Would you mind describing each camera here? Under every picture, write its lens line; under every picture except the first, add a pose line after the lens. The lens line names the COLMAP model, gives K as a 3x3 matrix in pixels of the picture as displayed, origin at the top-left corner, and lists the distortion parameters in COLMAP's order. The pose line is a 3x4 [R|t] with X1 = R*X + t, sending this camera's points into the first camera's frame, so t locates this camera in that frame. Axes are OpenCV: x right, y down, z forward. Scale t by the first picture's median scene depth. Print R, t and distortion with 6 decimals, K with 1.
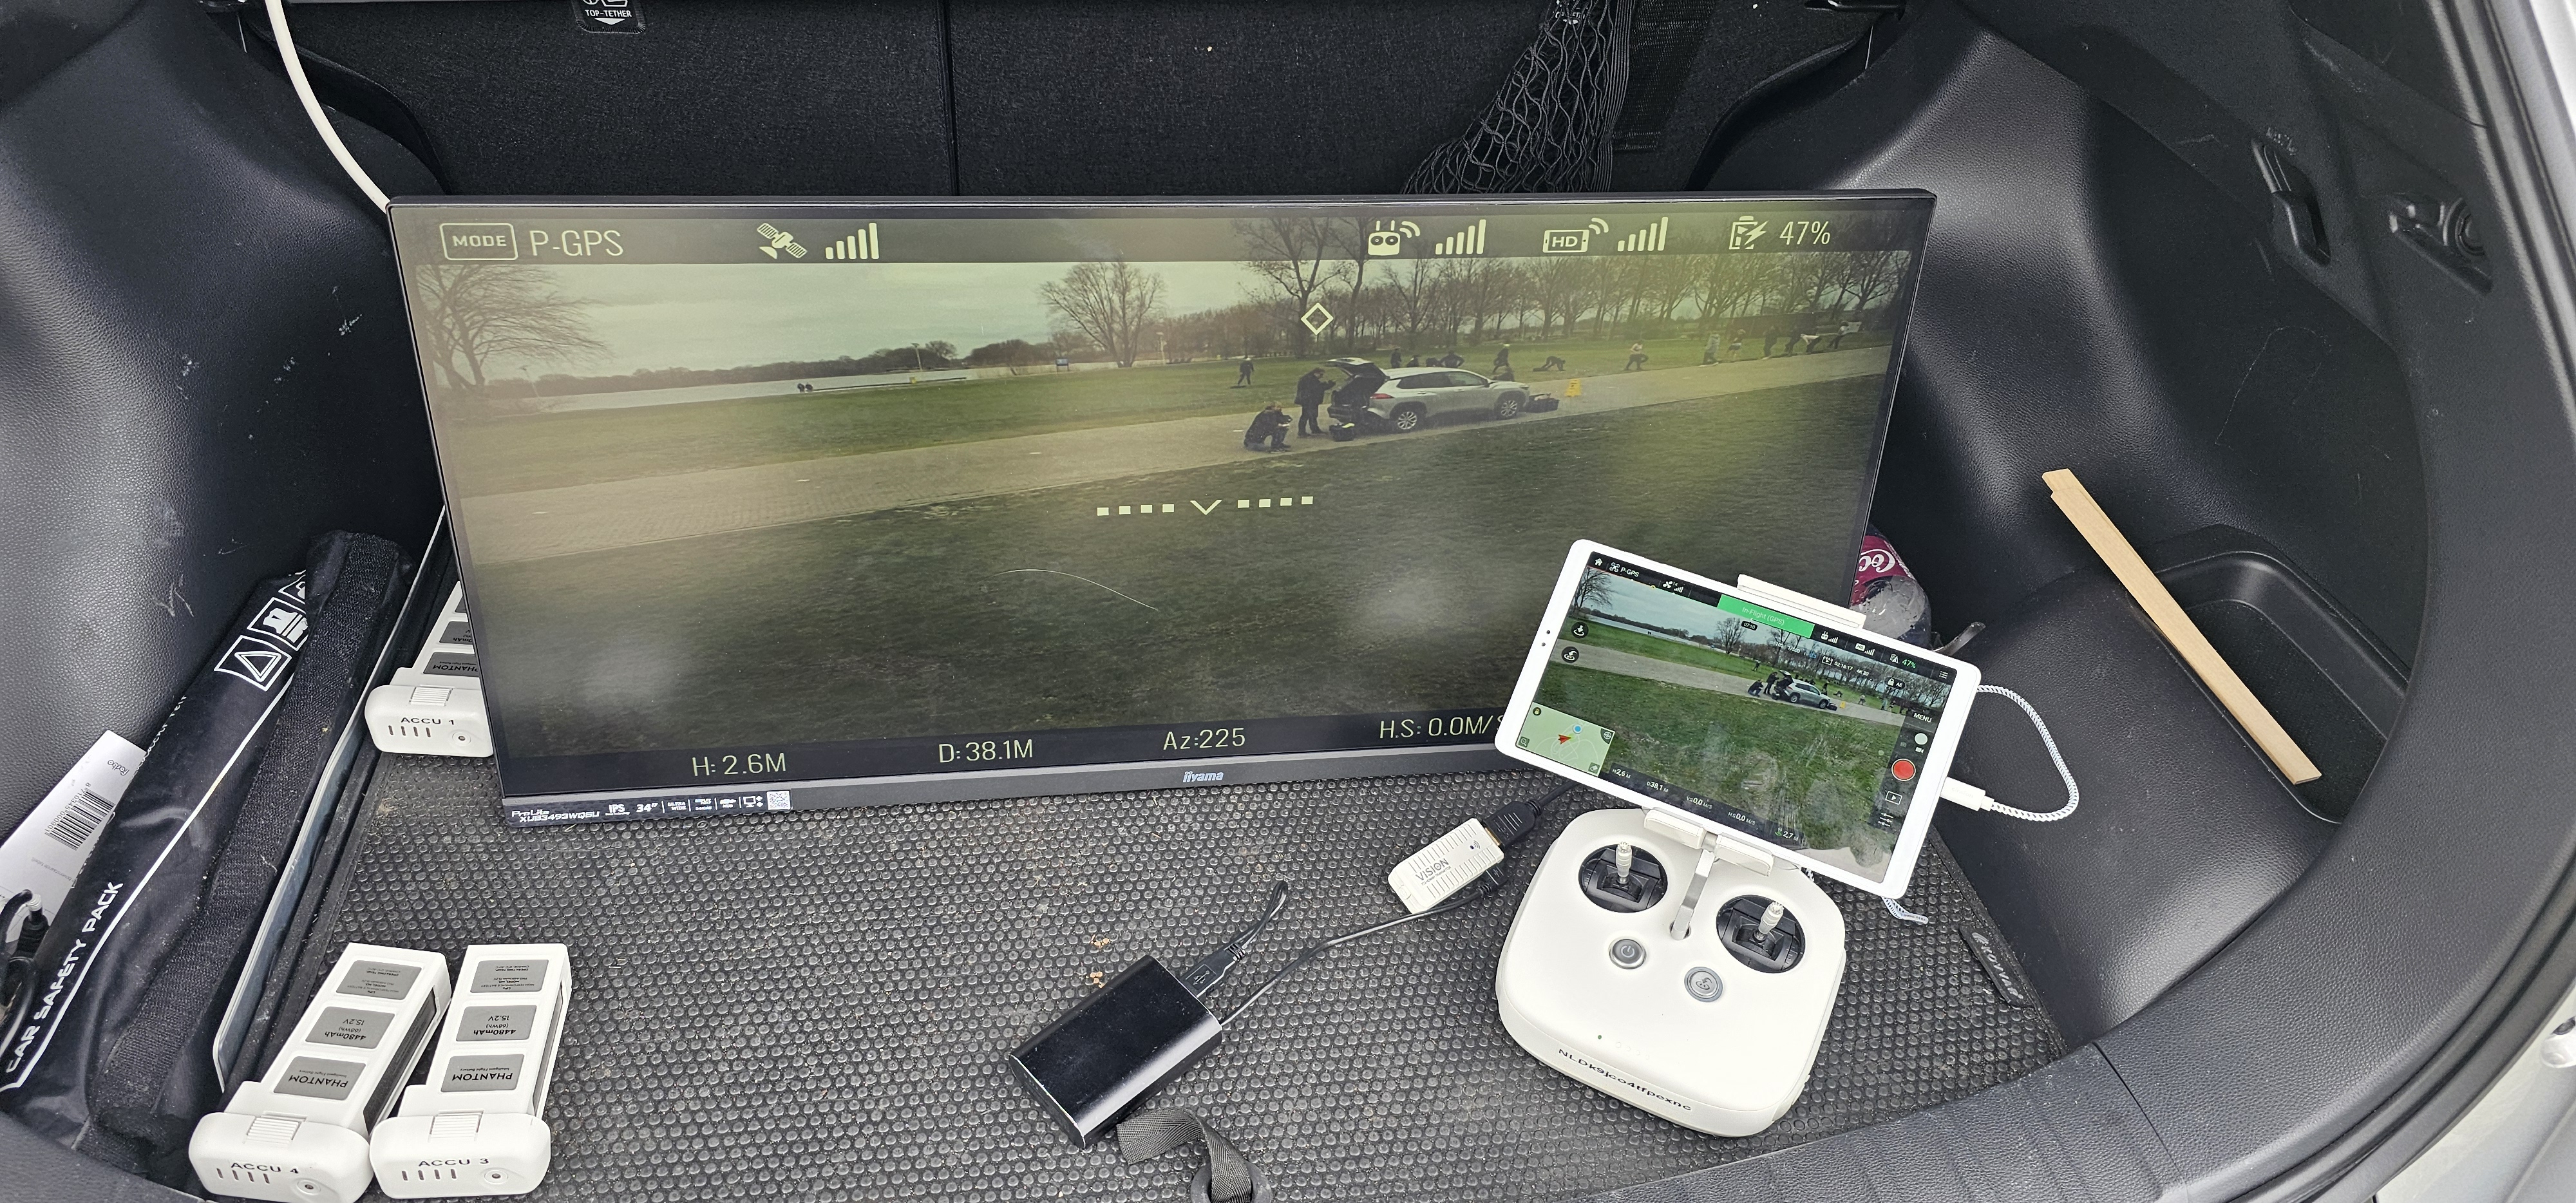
lens RADIAL K [[1786.8, 0, 1285.3], [0, 1786.8, 607.4], [0, 0, 1]] dist [0.047793, -0.050677]
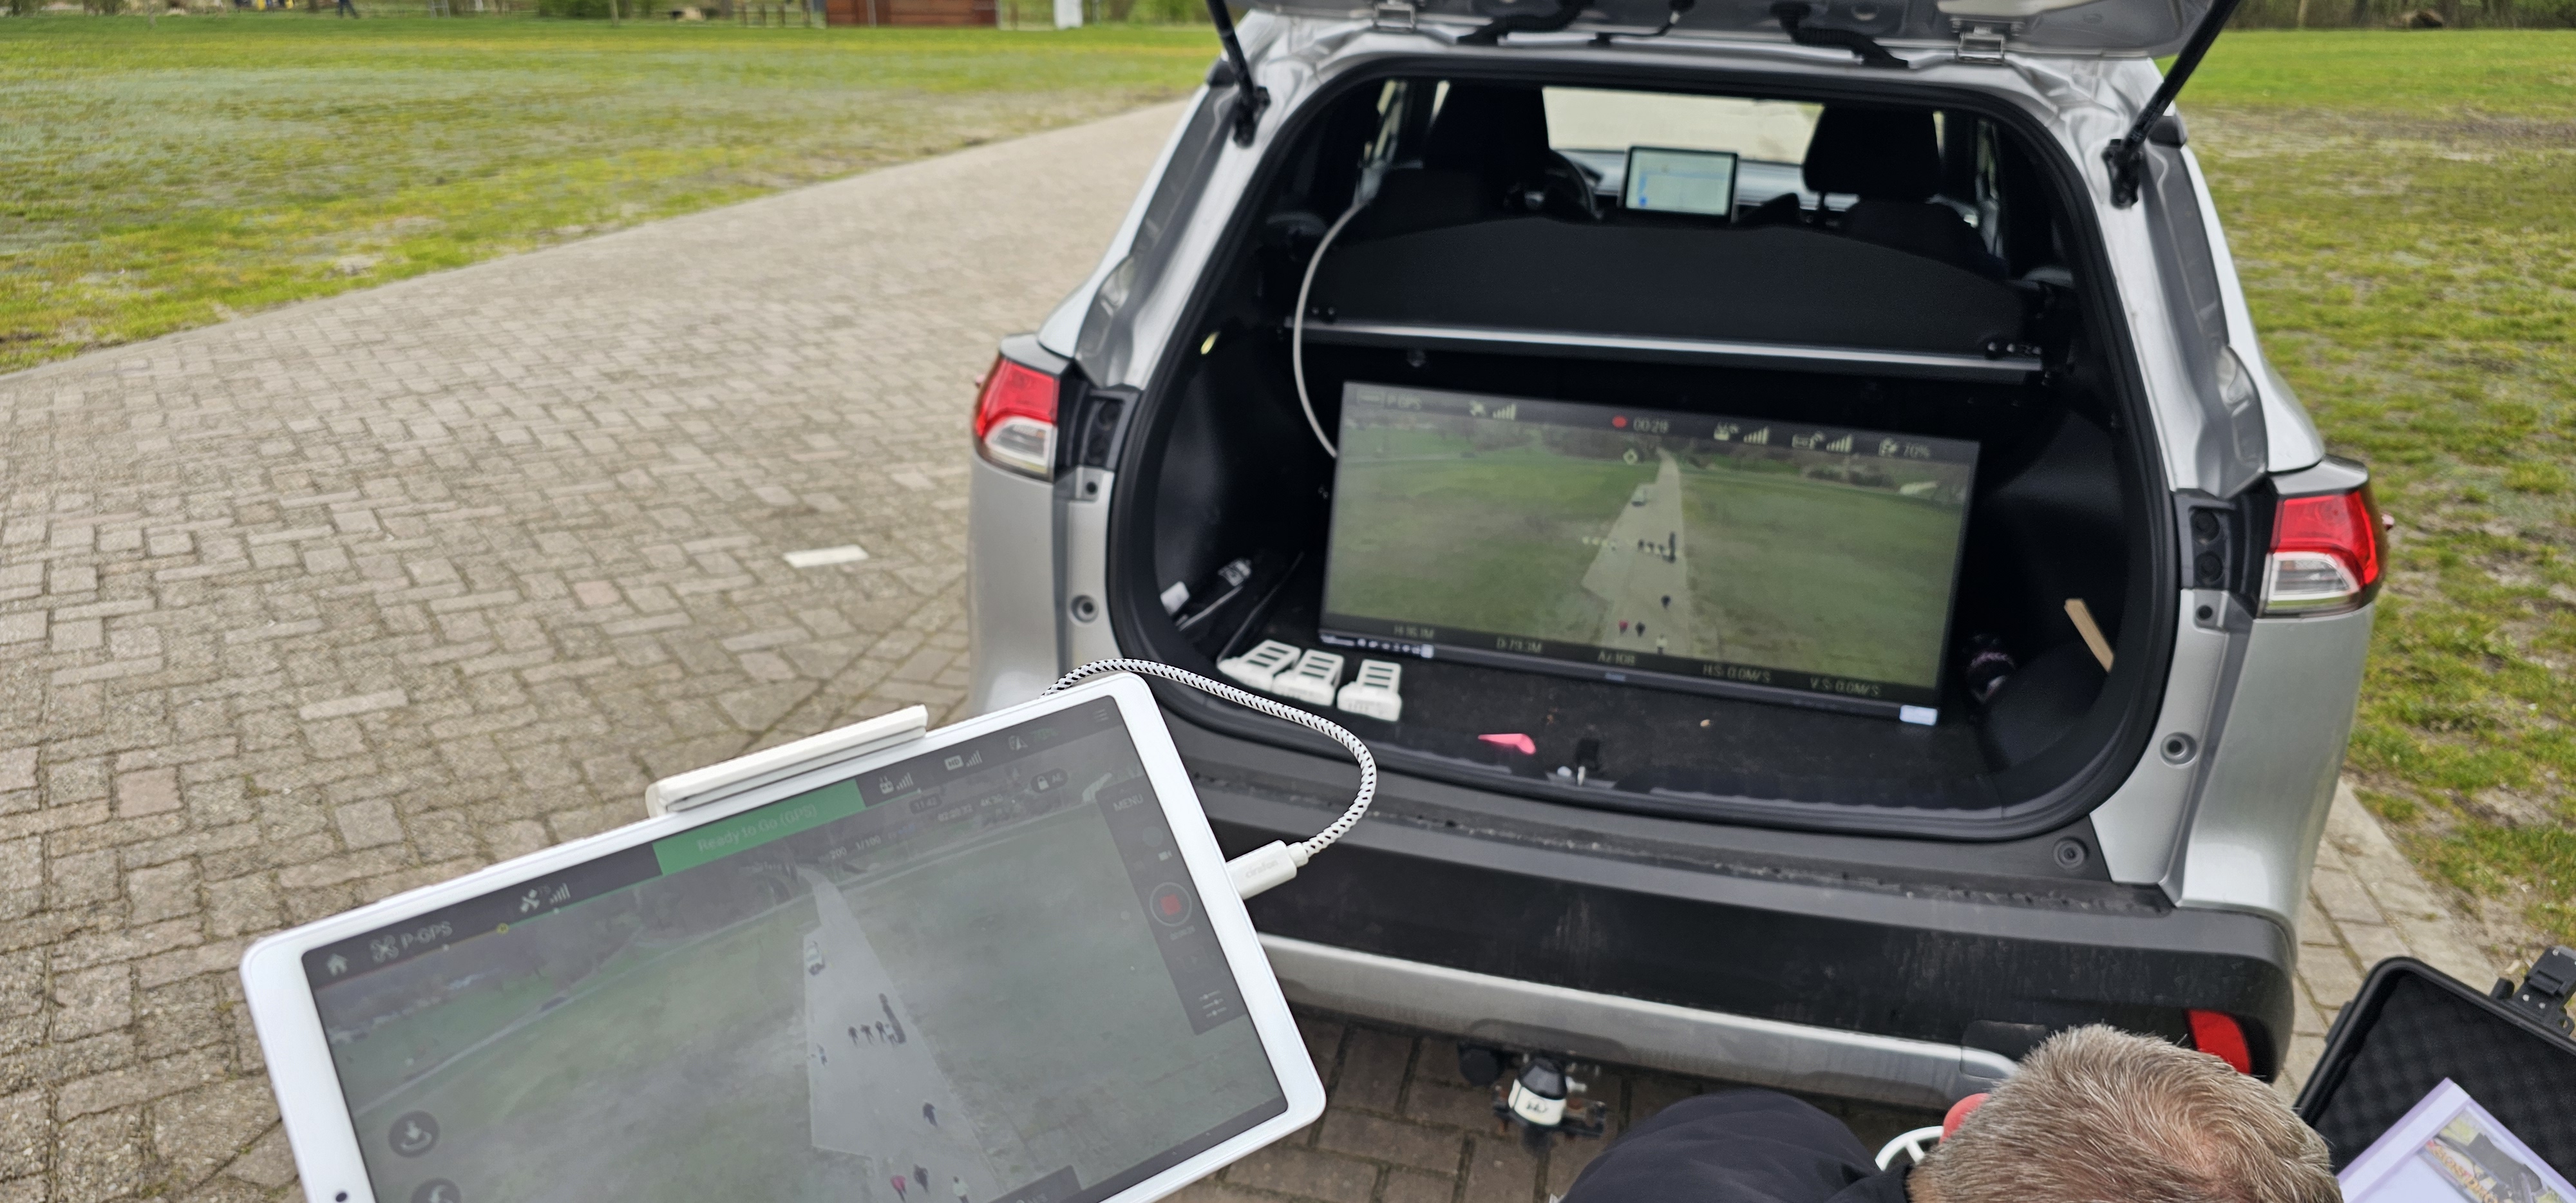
lens RADIAL K [[1786.8, 0, 1285.3], [0, 1786.8, 607.4], [0, 0, 1]] dist [0.047793, -0.050677]
pose [[0.933320, 0.110869, -0.341501, 0.326641], [-0.215967, 0.933183, -0.287275, 0.762645], [0.286833, 0.341873, 0.894902, -1.137281]]
